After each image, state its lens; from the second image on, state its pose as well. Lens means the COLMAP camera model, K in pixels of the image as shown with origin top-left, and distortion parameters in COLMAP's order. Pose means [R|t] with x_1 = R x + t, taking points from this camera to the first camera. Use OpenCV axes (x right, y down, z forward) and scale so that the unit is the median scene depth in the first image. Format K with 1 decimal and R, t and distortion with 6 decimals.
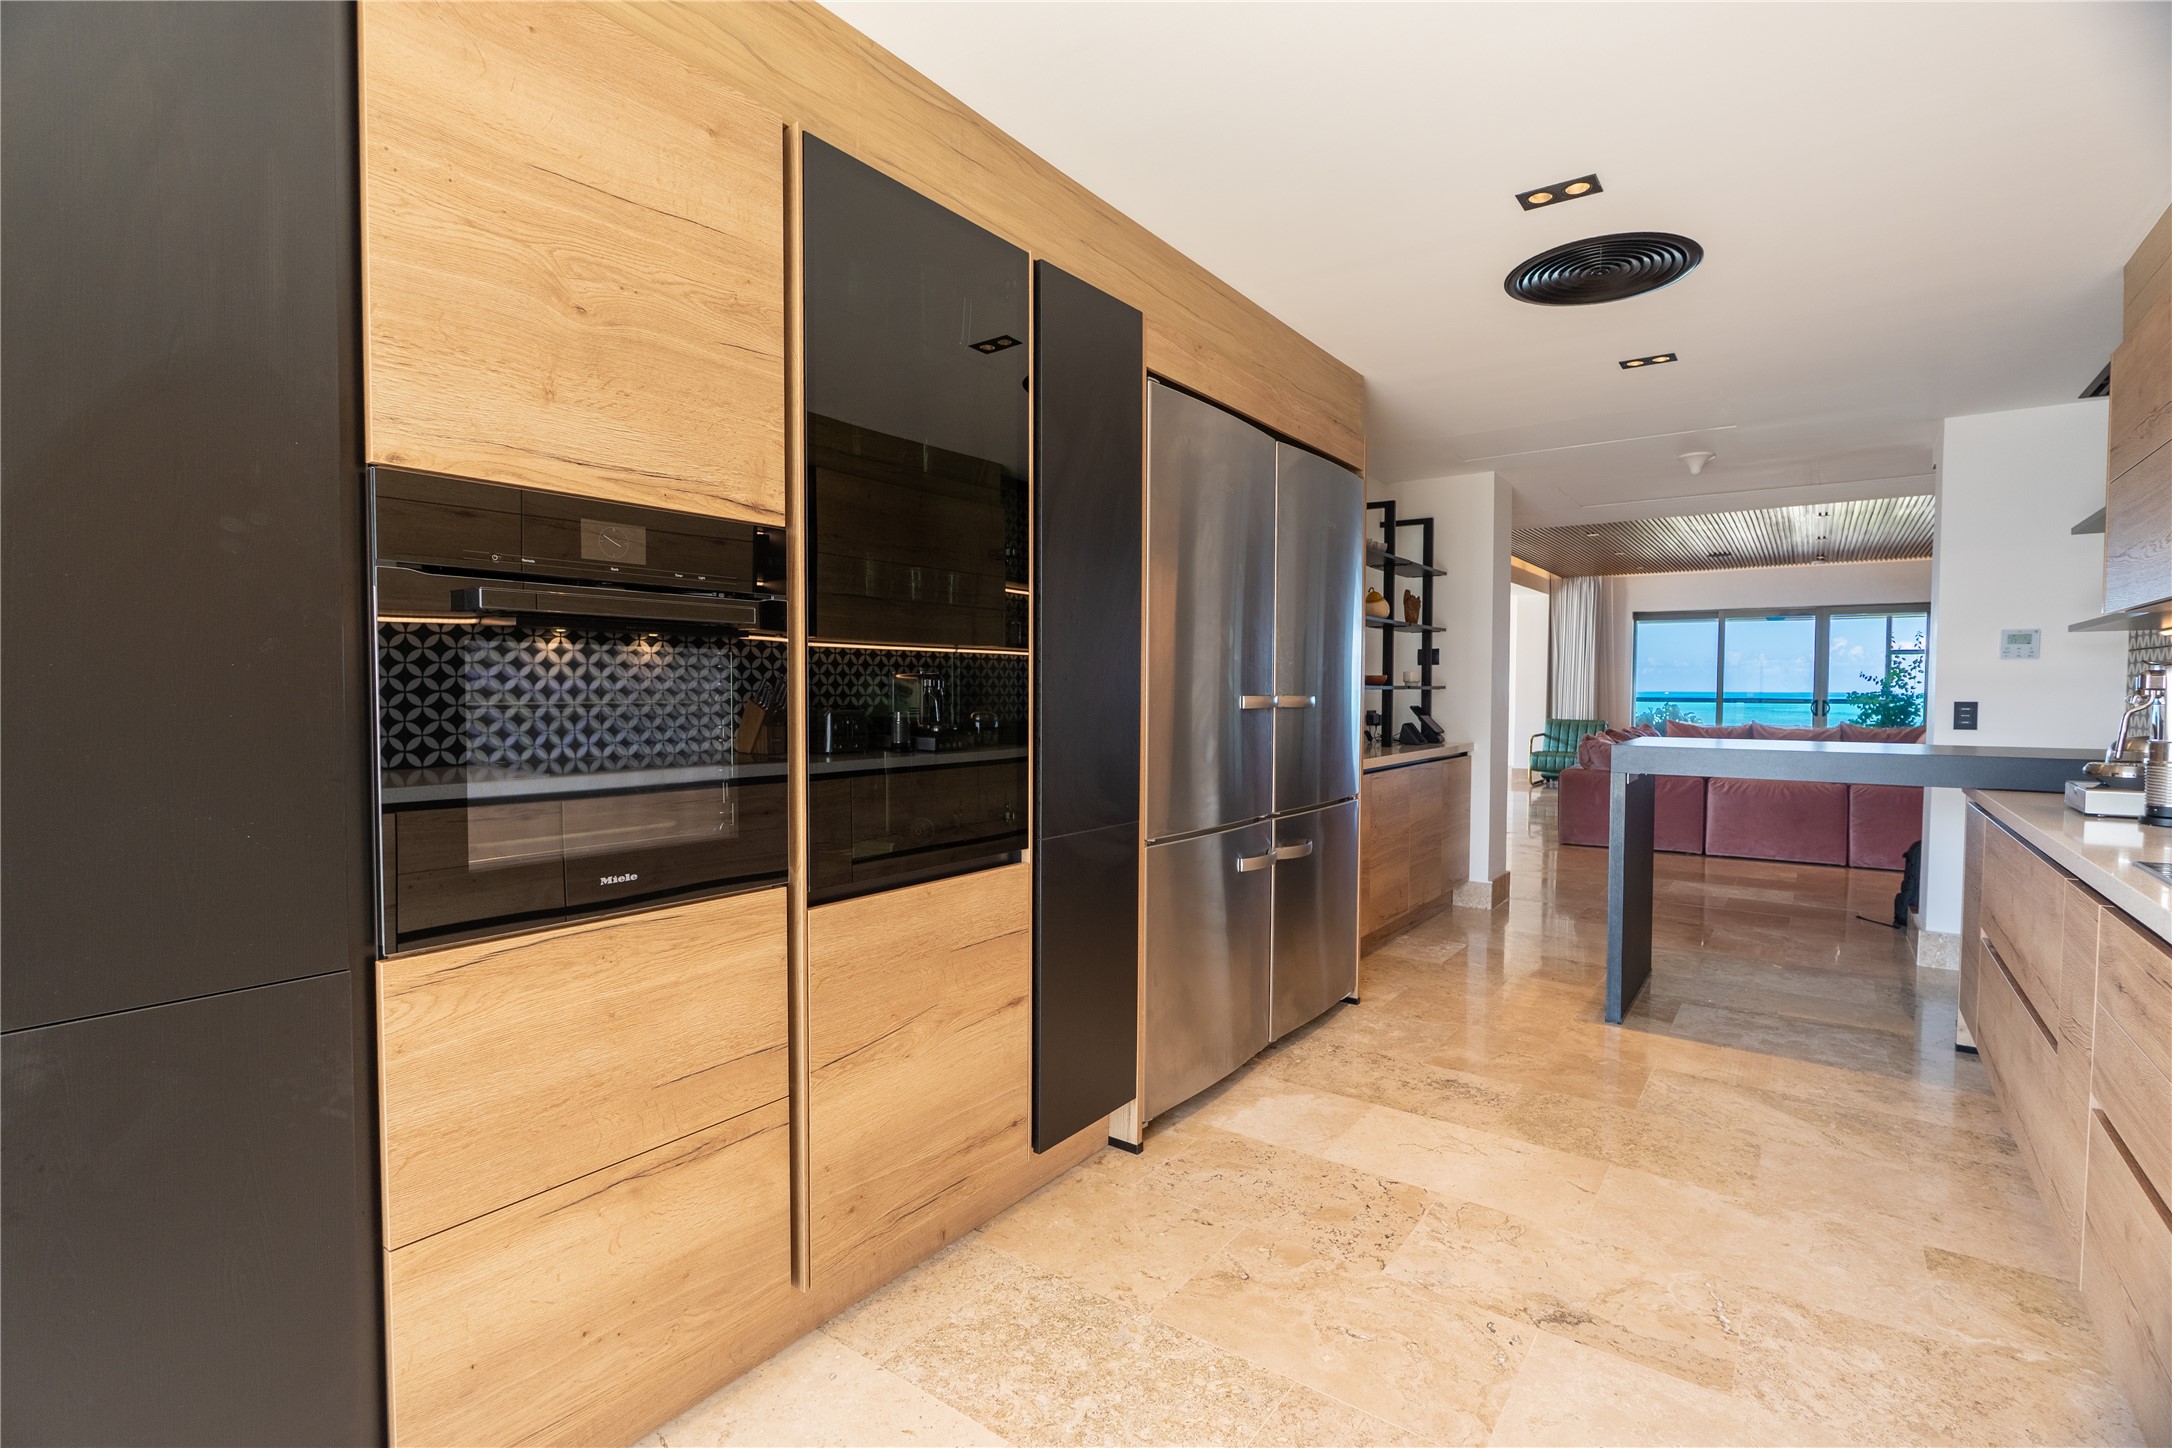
lens RADIAL K [[1001.7, 0, 1081.8], [0, 1001.7, 722.3], [0, 0, 1]] dist [-0.008678, 0.000516]
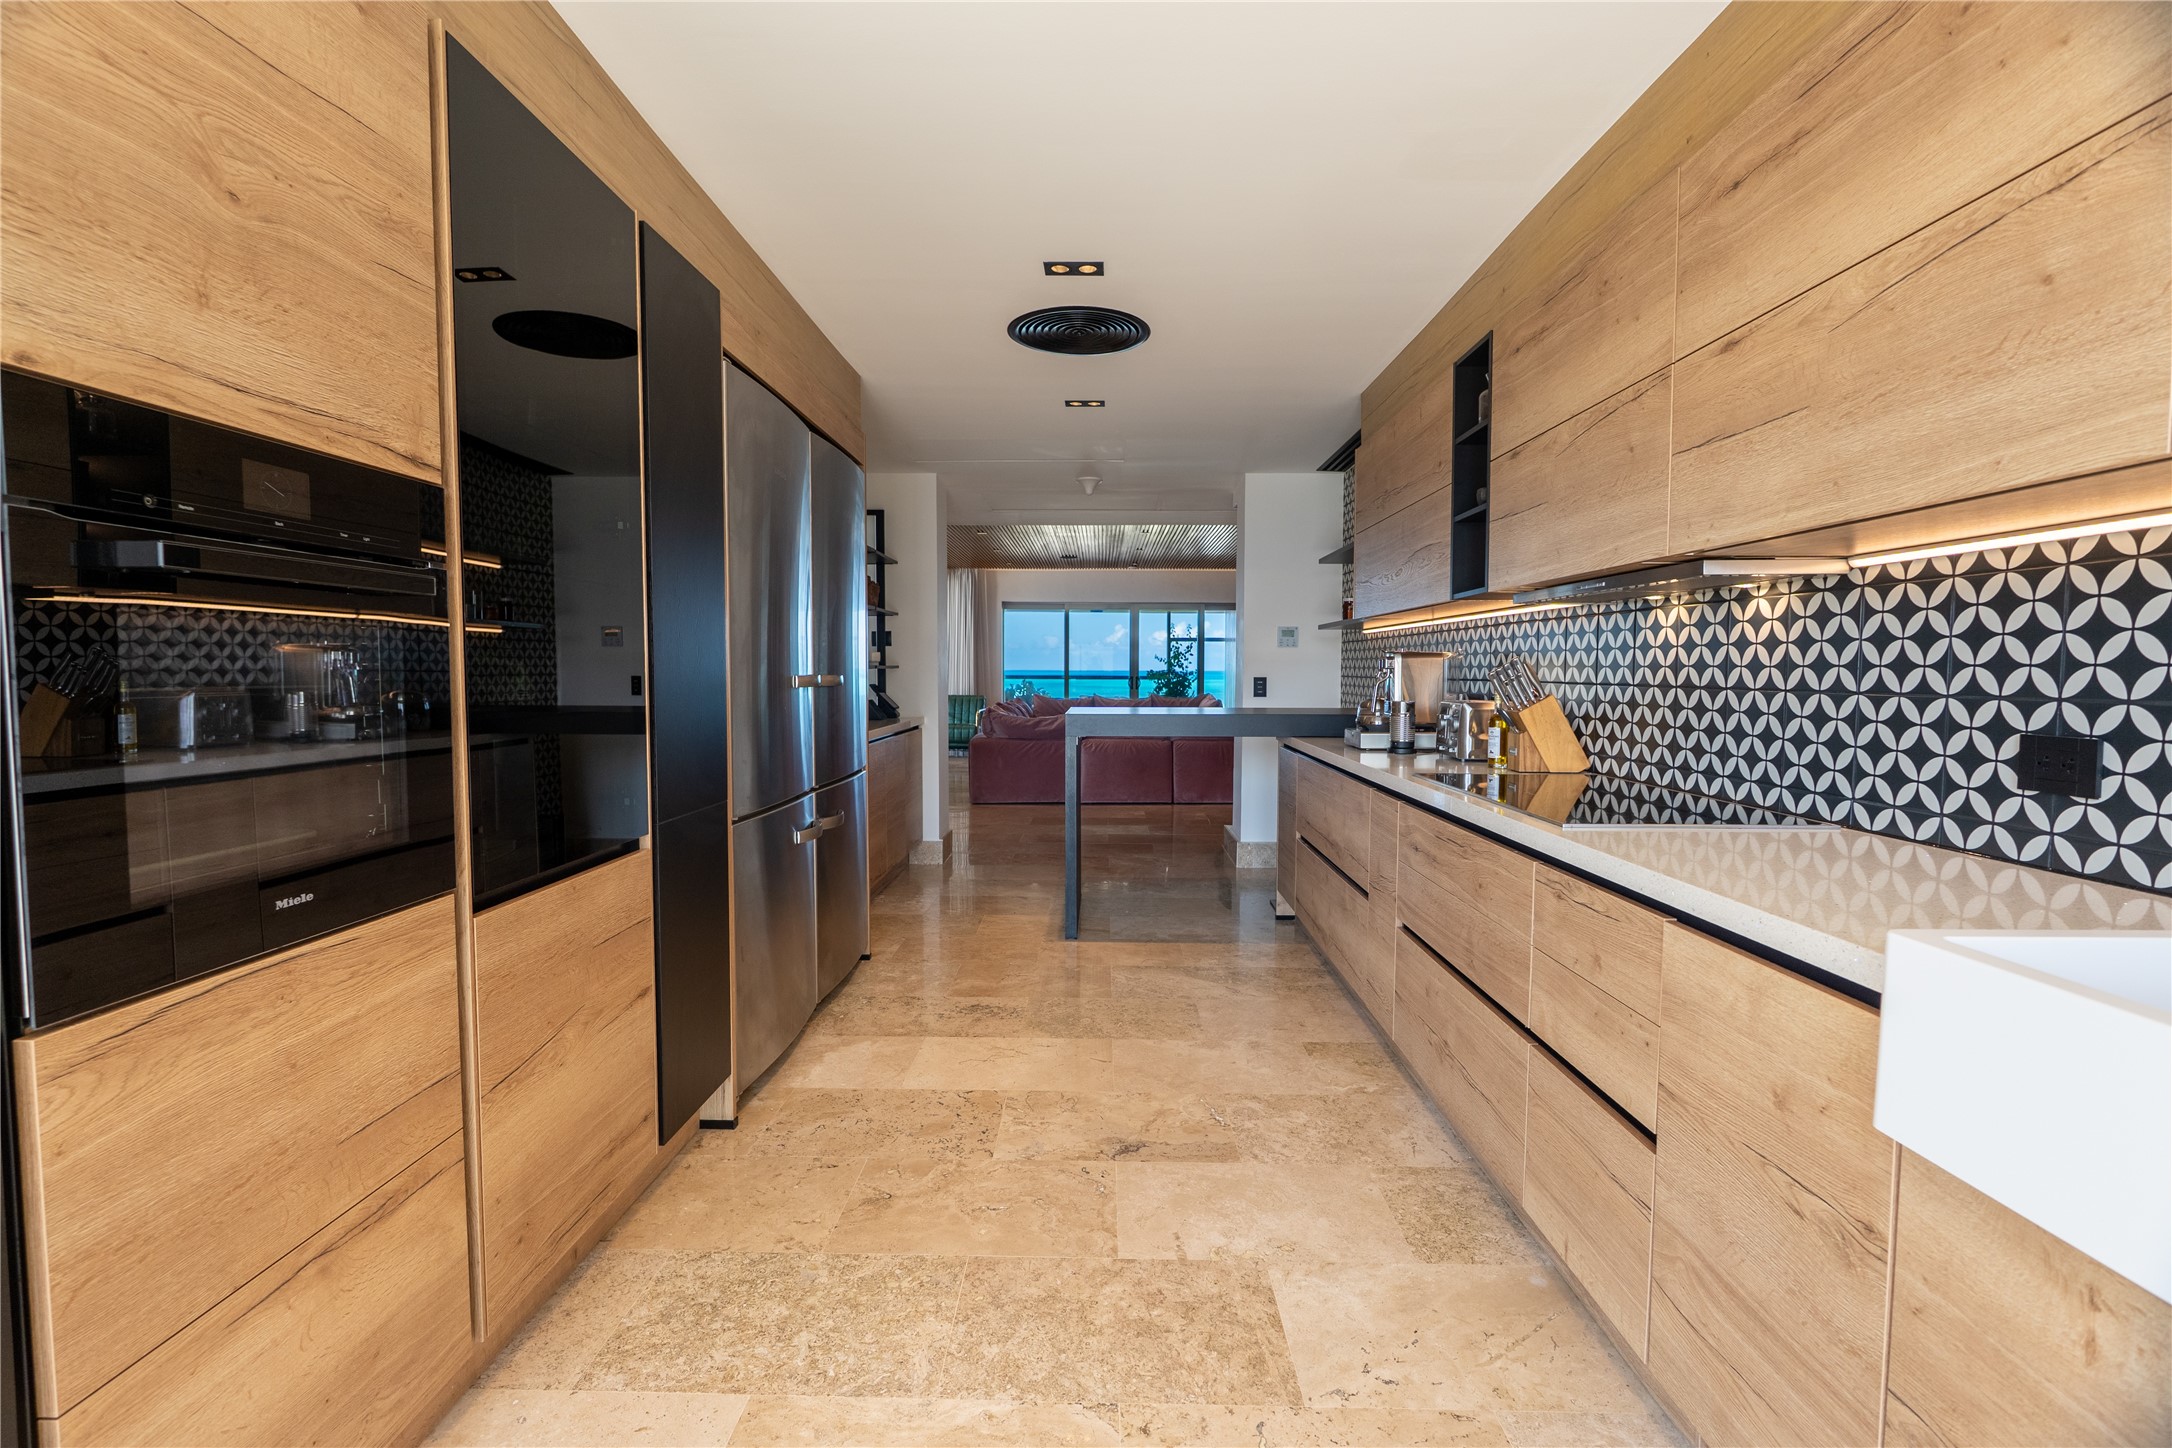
lens RADIAL K [[1001.7, 0, 1086.5], [0, 1001.7, 719.9], [0, 0, 1]] dist [-0.008678, 0.000516]
pose [[0.815285, -0.029761, 0.578294, -0.306939], [0.018820, 0.999513, 0.024906, -0.000484], [-0.578754, -0.009422, 0.815448, -0.036314]]
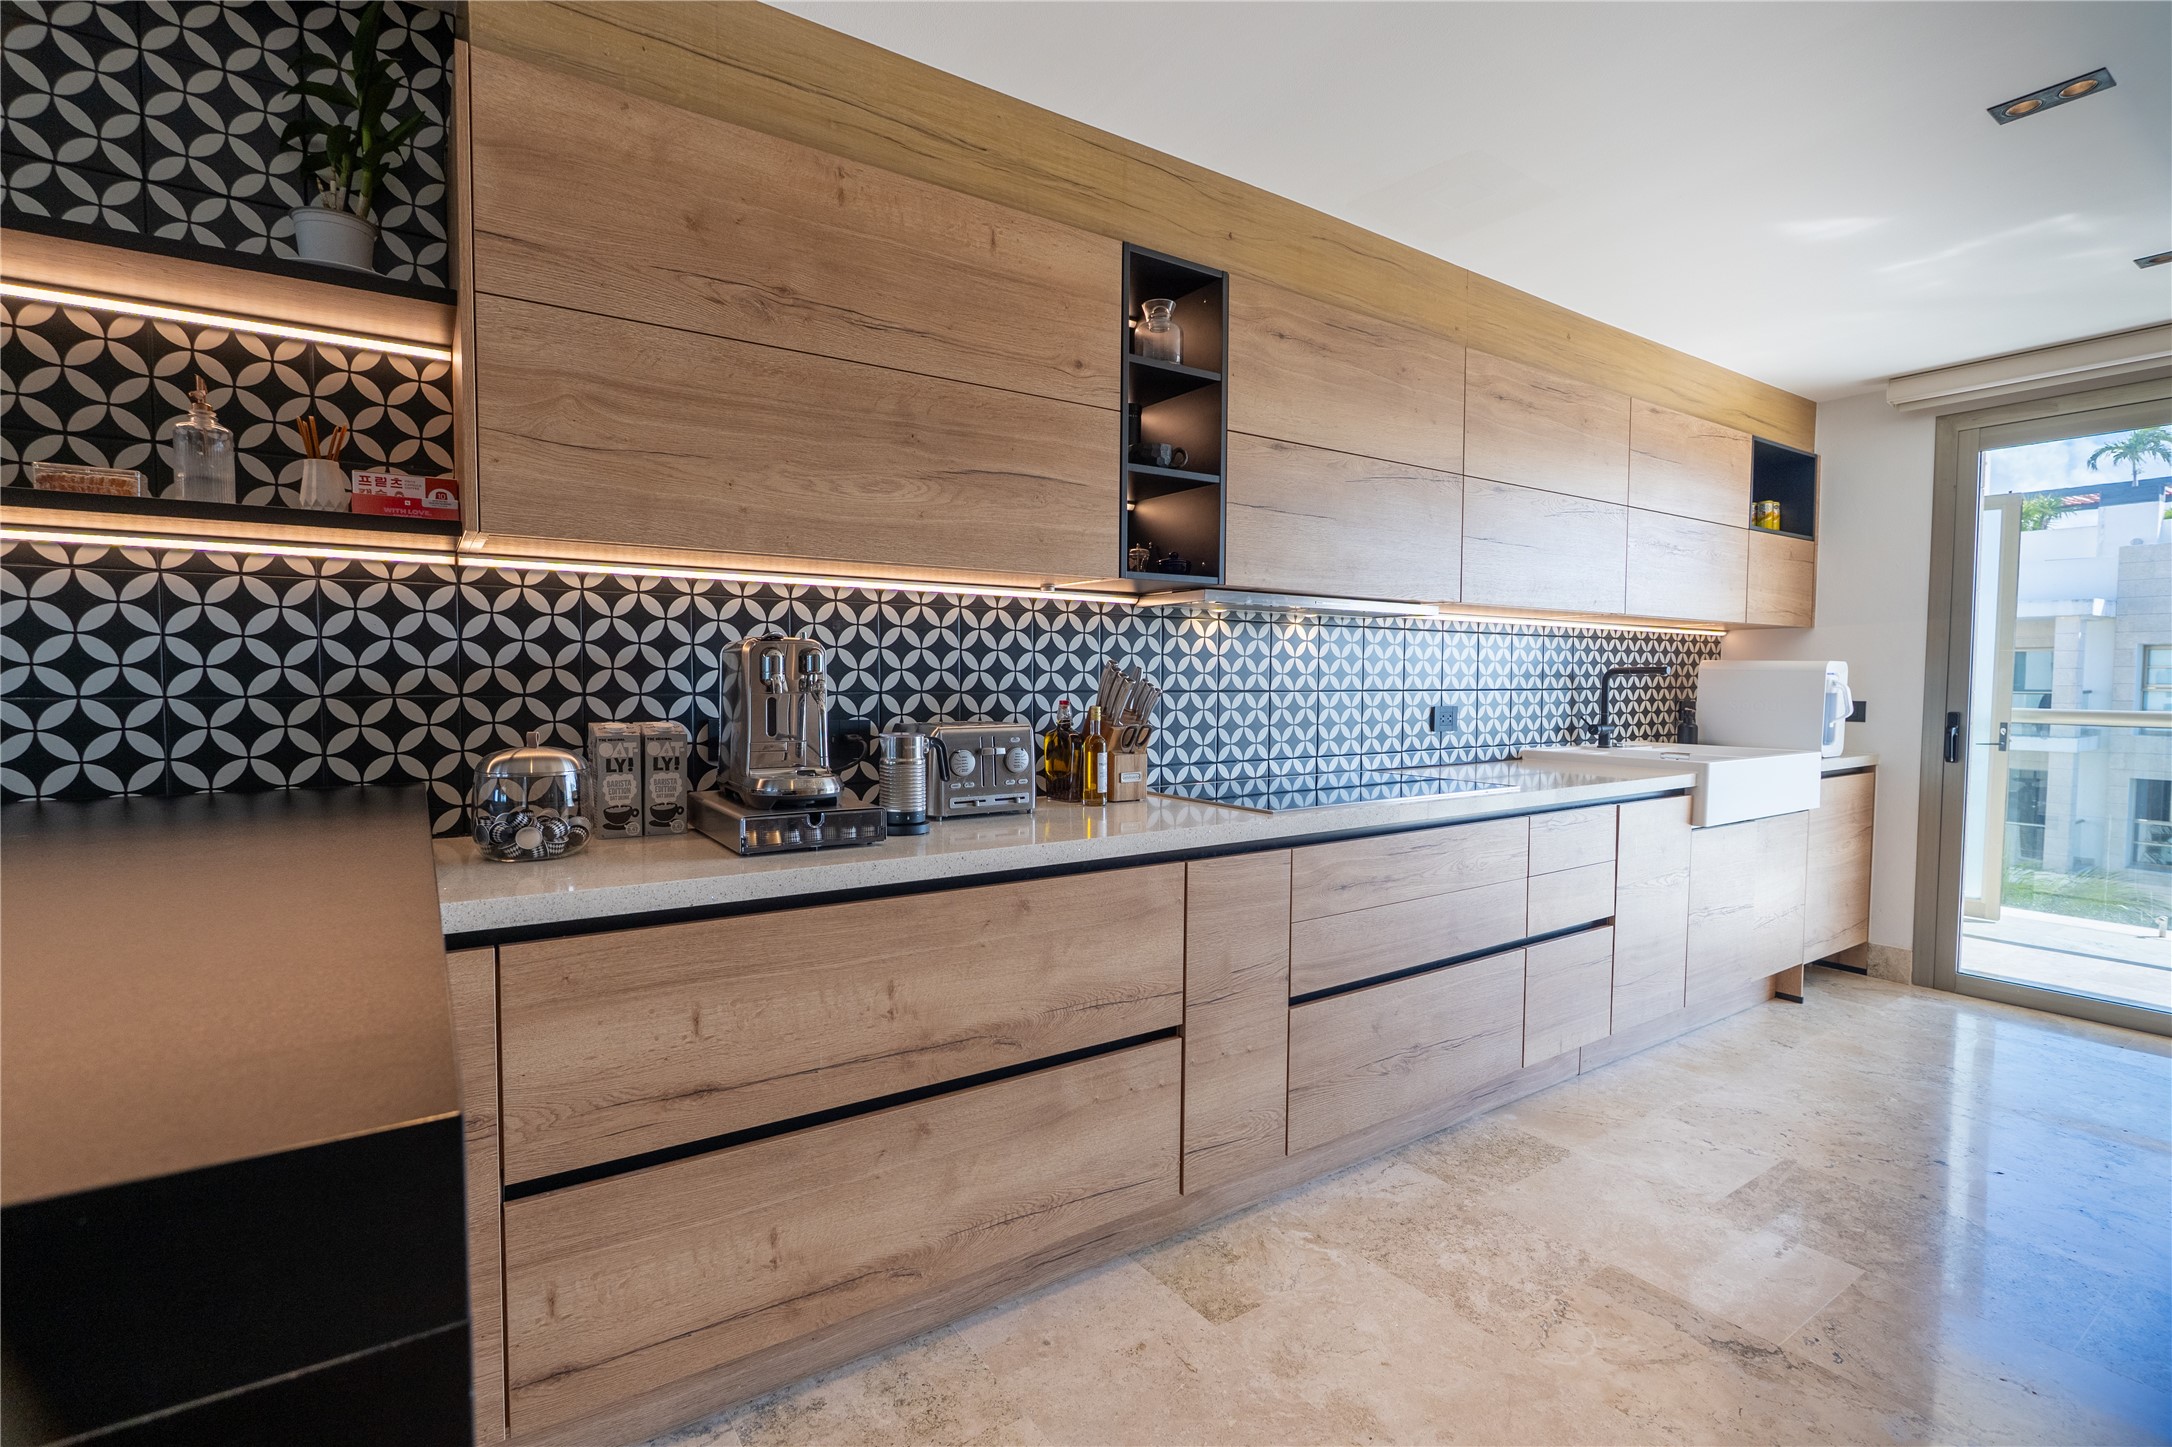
lens RADIAL K [[1001.7, 0, 1072.9], [0, 1001.7, 720.7], [0, 0, 1]] dist [-0.008678, 0.000516]
pose [[-0.940645, -0.019138, 0.338853, 0.776895], [0.007489, 0.996995, 0.077098, -0.069292], [-0.339311, 0.075060, -0.937675, 2.059911]]
